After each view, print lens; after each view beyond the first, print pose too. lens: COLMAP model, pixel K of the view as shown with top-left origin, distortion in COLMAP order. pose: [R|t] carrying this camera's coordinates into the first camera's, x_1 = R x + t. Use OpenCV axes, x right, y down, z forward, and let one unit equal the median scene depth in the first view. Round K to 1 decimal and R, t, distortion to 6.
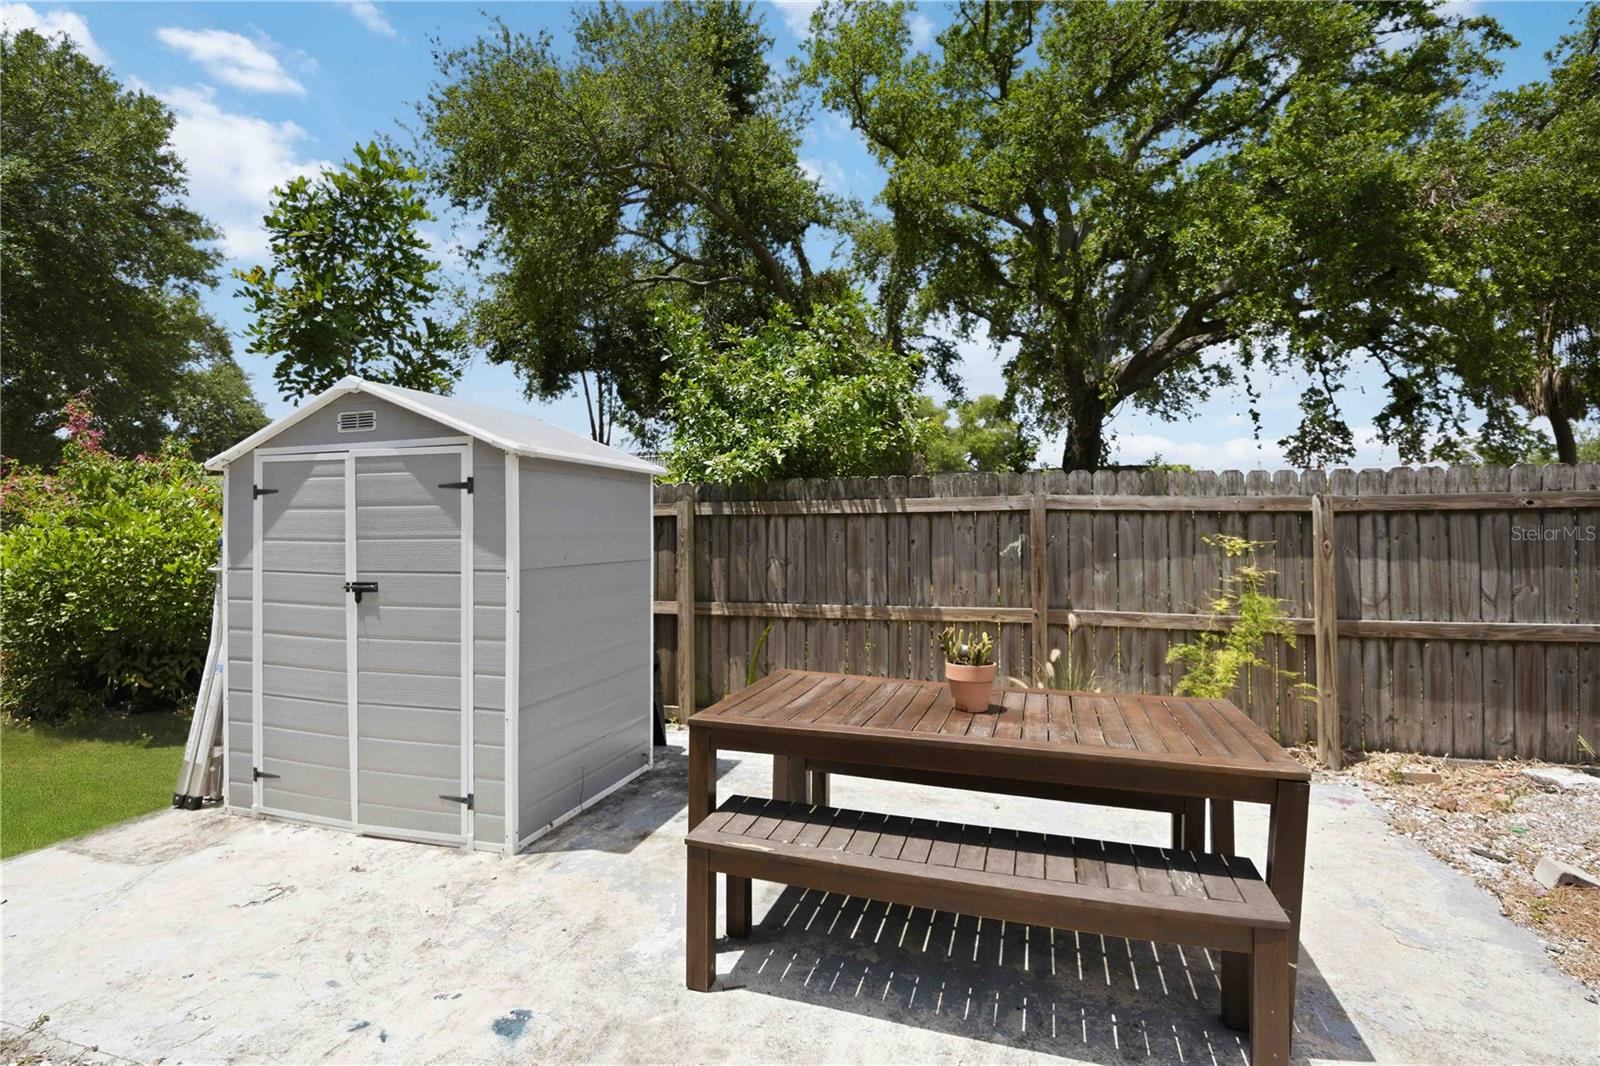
lens RADIAL K [[734.3, 0, 801.4], [0, 734.3, 527.5], [0, 0, 1]] dist [-0.014122, -0.000991]
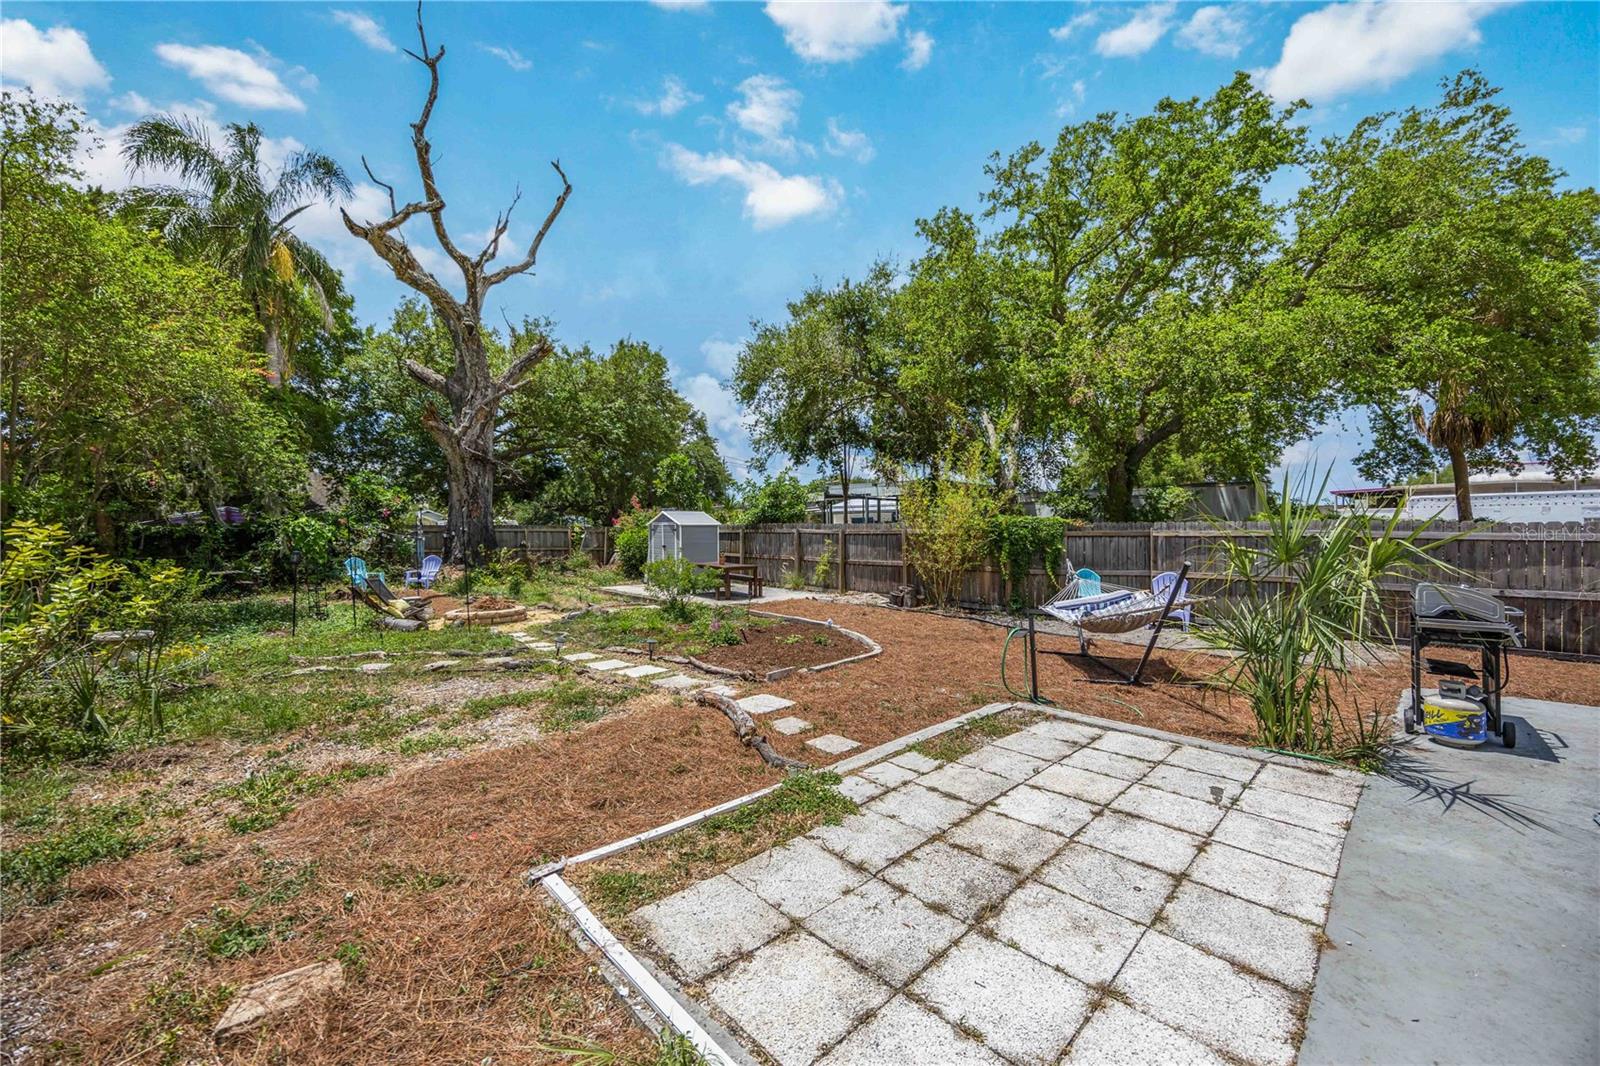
lens RADIAL K [[626.2, 0, 800.0], [0, 626.2, 533.0], [0, 0, 1]] dist [-0.000139, -0.000091]
pose [[0.851065, 0.008223, -0.524997, 2.152654], [0.002968, 0.999786, 0.020470, -0.087545], [0.525053, -0.018979, 0.850858, -1.956550]]
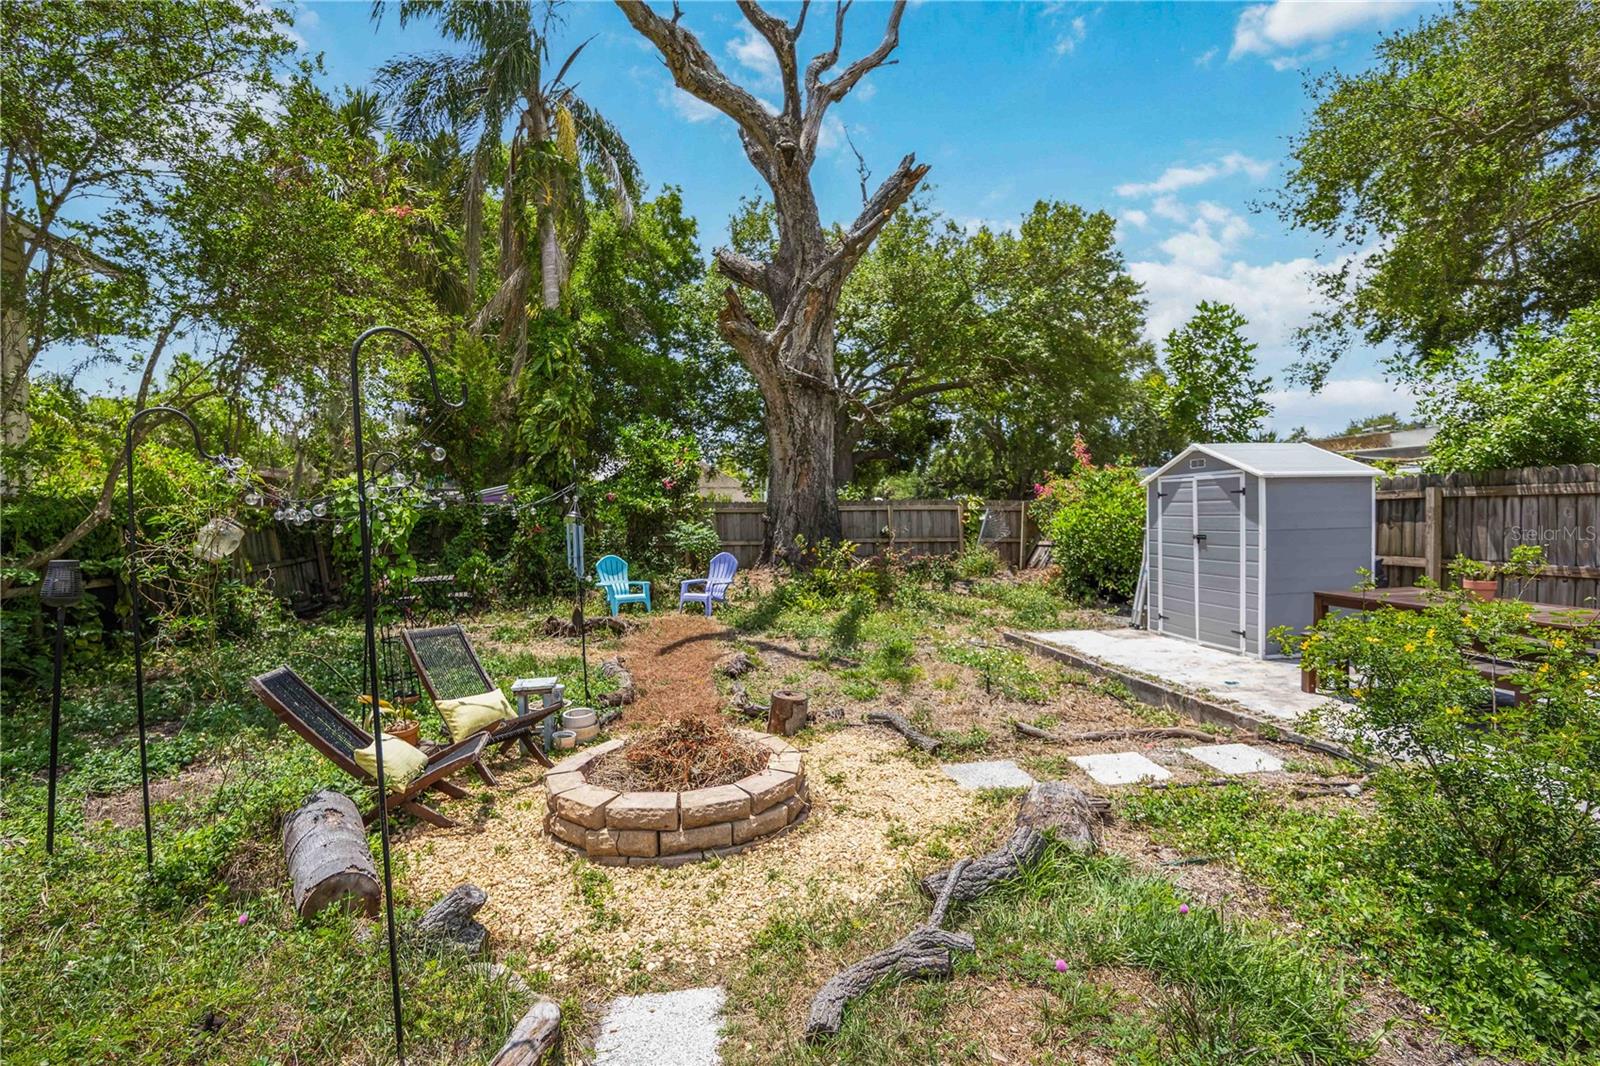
lens RADIAL K [[734.3, 0, 801.4], [0, 734.3, 527.5], [0, 0, 1]] dist [-0.014122, -0.000991]
pose [[0.435895, 0.013785, -0.899892, 0.597012], [0.023227, 0.999377, 0.026560, -0.024215], [0.899698, -0.032479, 0.435303, -0.729307]]
